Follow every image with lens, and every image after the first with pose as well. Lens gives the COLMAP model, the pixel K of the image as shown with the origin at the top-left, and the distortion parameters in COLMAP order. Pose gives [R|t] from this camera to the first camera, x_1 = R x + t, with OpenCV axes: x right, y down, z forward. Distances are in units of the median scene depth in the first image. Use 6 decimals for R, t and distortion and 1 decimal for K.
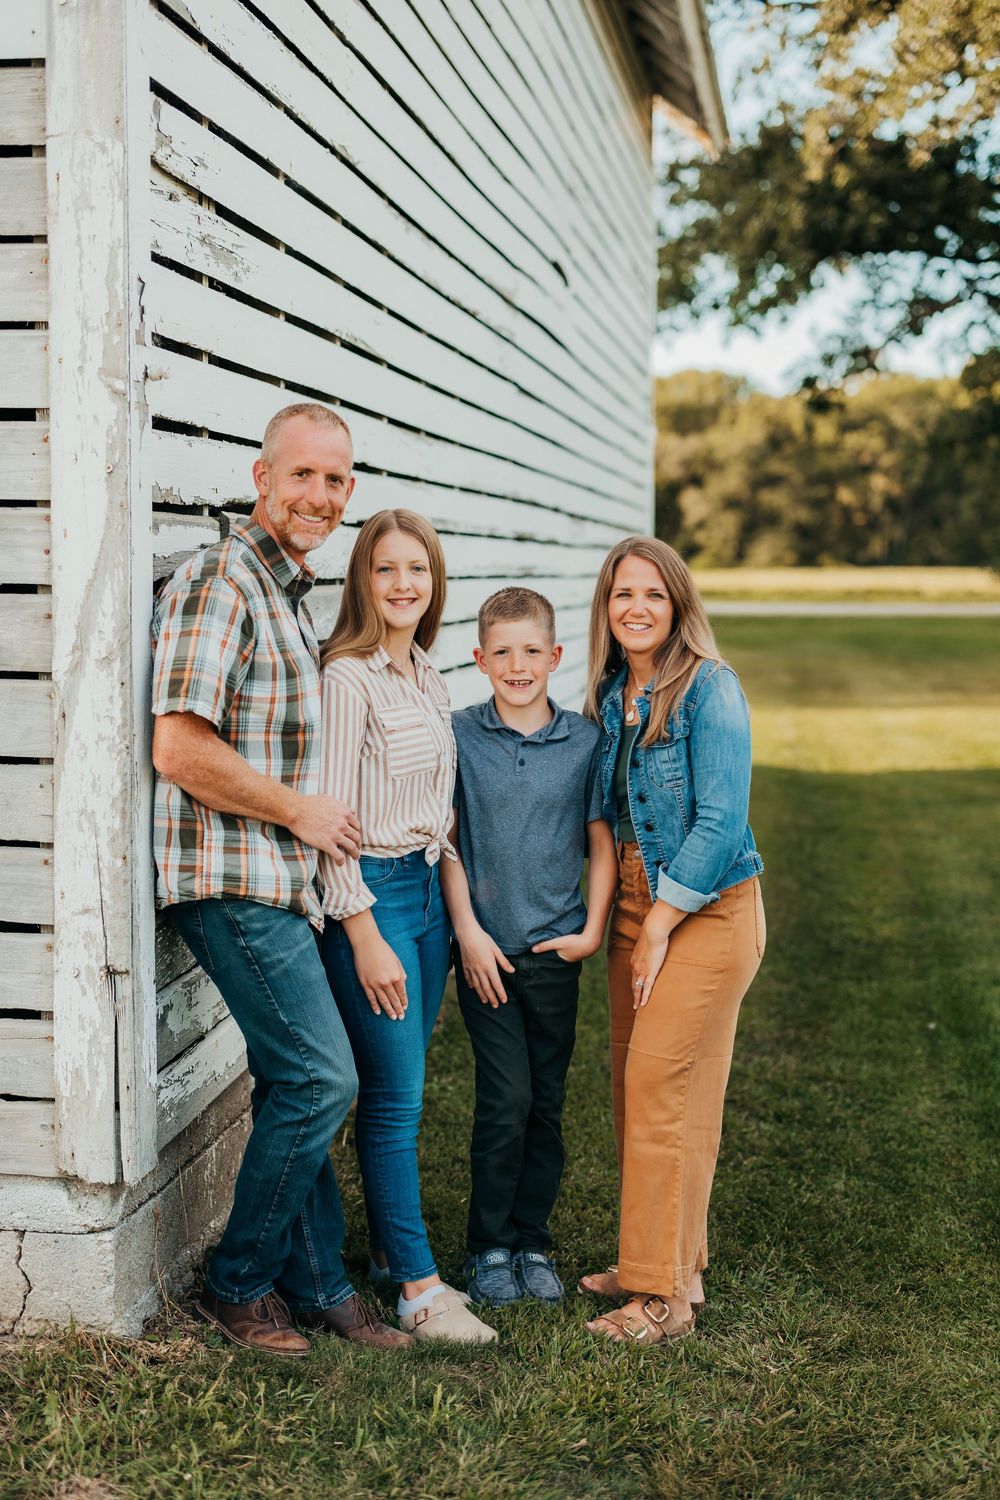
lens RADIAL K [[2221.6, 0, 500.0], [0, 2221.6, 750.0], [0, 0, 1]] dist [-0.000161, 0.005943]
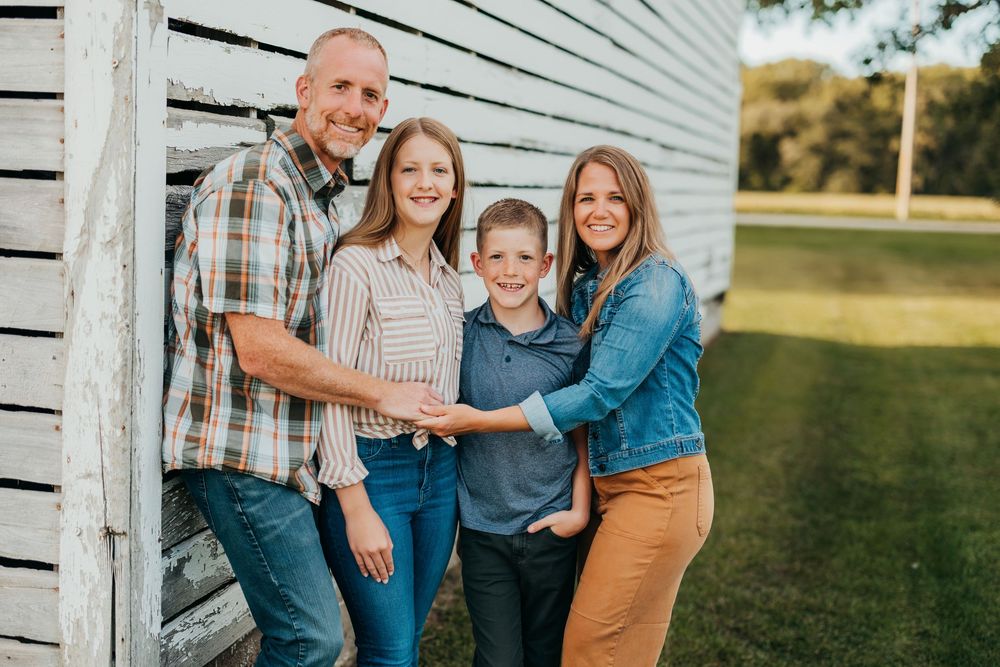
lens RADIAL K [[1481.4, 0, 500.0], [0, 1481.4, 333.5], [0, 0, 1]] dist [-0.005588, 0.067219]
pose [[0.993947, 0.039314, -0.102587, 0.064247], [-0.037625, 0.999123, 0.018355, -0.013193], [0.103219, -0.014384, 0.994555, 0.234775]]
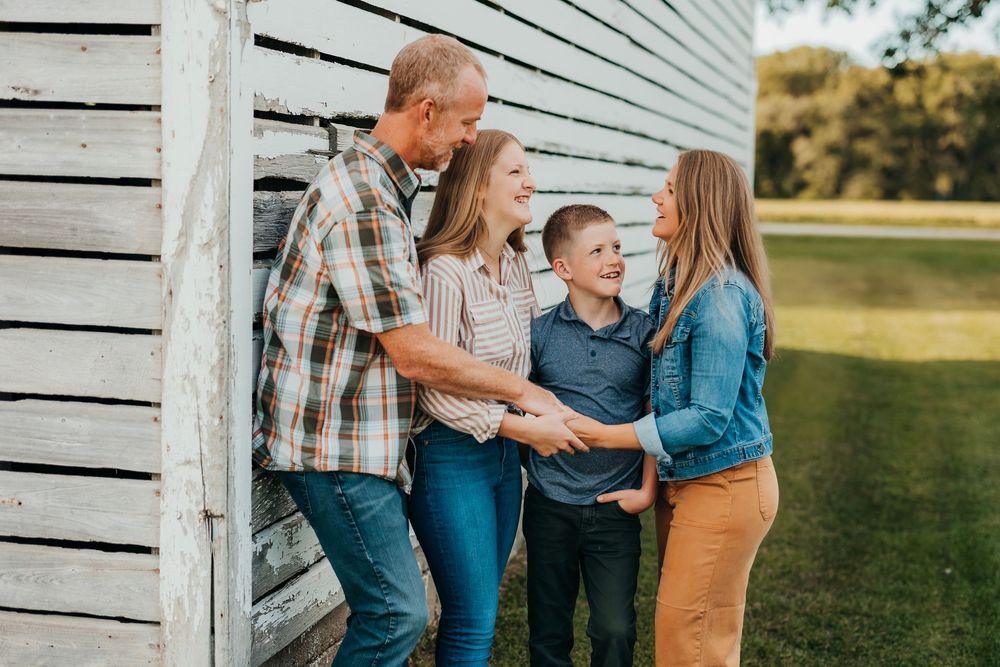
lens RADIAL K [[1694.2, 0, 571.9], [0, 1694.2, 389.5], [0, 0, 1]] dist [-0.004424, 0.074167]
pose [[0.998598, 0.026159, -0.046019, 0.040912], [-0.024683, 0.999171, 0.032372, 0.000752], [0.046827, -0.031191, 0.998416, 0.099091]]
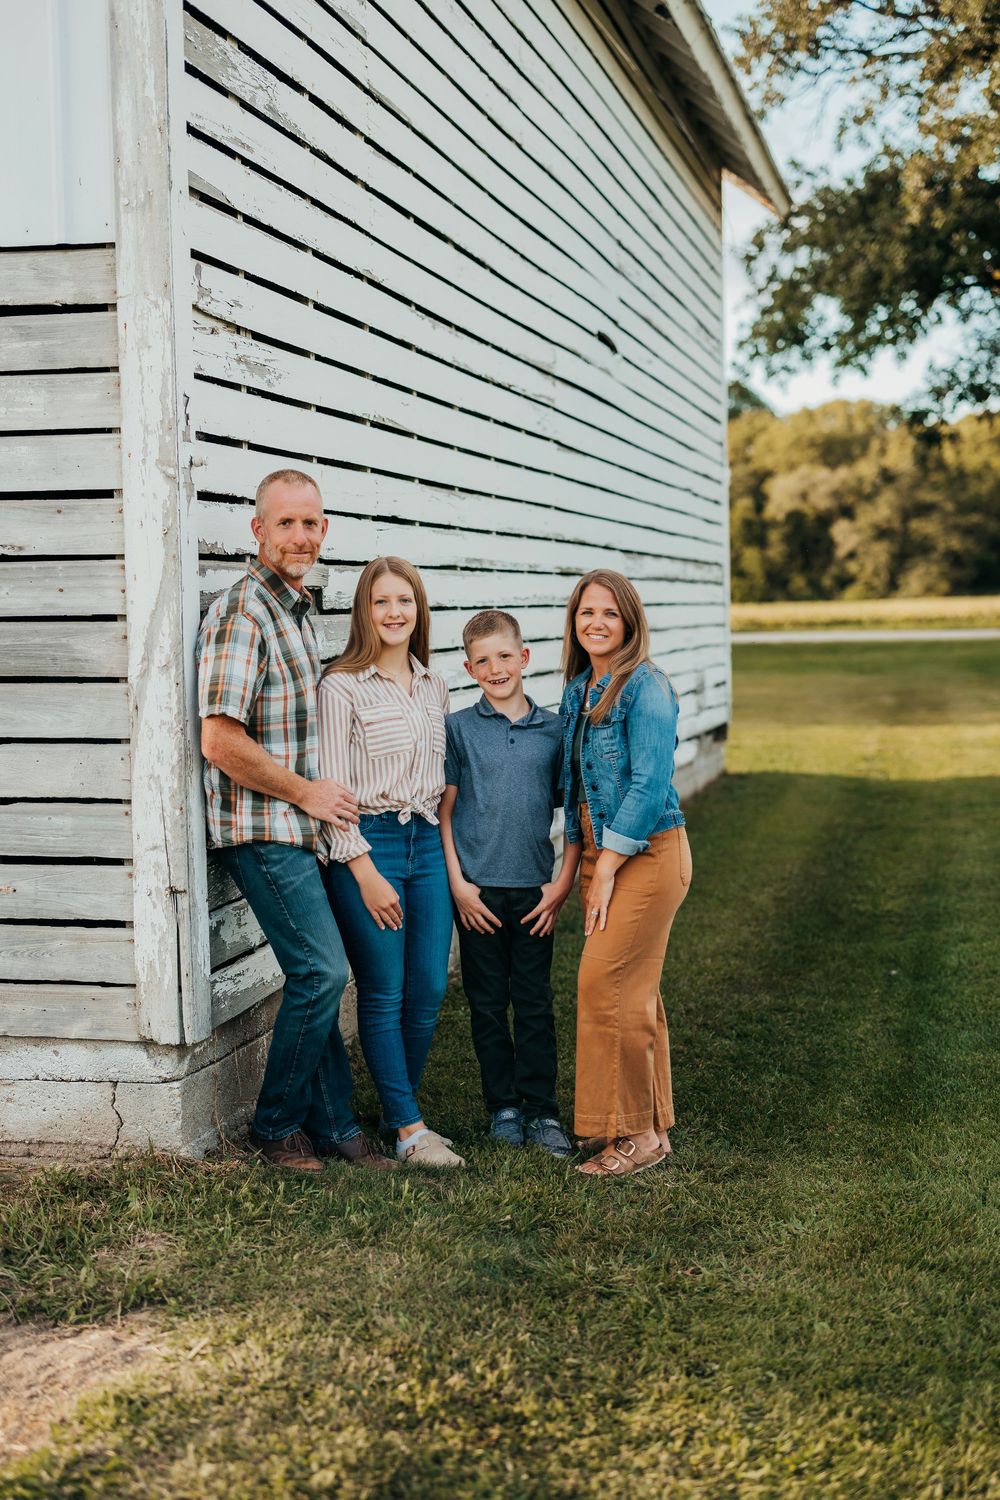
lens RADIAL K [[2231.1, 0, 500.0], [0, 2231.1, 750.0], [0, 0, 1]] dist [-0.009688, 0.040847]
pose [[0.997077, -0.020112, -0.073703, 0.103020], [0.018842, 0.999662, -0.017885, 0.030980], [0.074037, 0.016444, 0.997120, -0.292962]]
